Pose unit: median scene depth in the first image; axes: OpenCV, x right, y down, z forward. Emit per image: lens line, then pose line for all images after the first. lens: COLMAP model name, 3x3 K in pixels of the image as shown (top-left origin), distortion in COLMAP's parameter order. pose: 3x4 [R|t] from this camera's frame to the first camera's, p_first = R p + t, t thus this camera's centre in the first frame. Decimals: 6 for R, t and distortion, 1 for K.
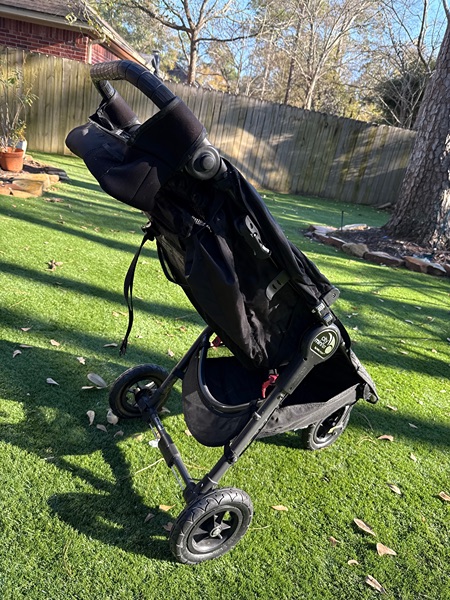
lens RADIAL K [[429.9, 0, 230.0], [0, 429.9, 300.7], [0, 0, 1]] dist [0.020112, -0.023911]
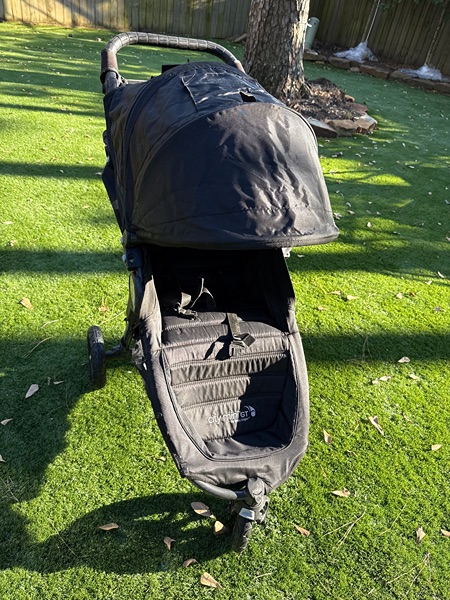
lens RADIAL K [[429.9, 0, 228.5], [0, 429.9, 300.3], [0, 0, 1]] dist [0.020112, -0.023911]
pose [[0.953158, -0.218351, 0.209313, 0.073267], [0.138227, 0.929965, 0.340673, -0.059259], [-0.269040, -0.295783, 0.916586, 0.068459]]
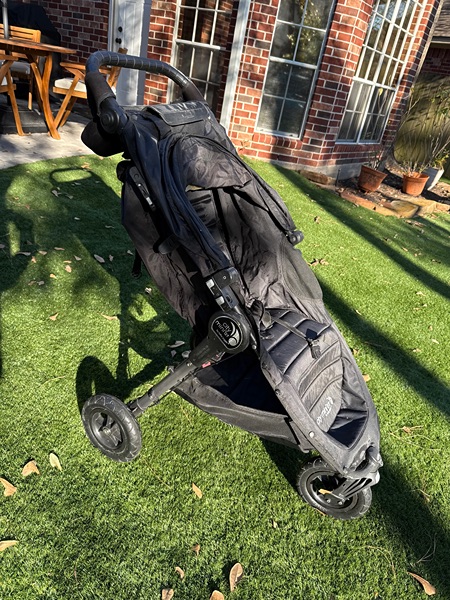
lens RADIAL K [[429.9, 0, 225.4], [0, 429.9, 300.7], [0, 0, 1]] dist [0.020112, -0.023911]
pose [[0.531218, 0.330812, -0.779981, 0.212529], [-0.390929, 0.912465, 0.120755, -0.017125], [0.751653, 0.240770, 0.614042, 0.091002]]
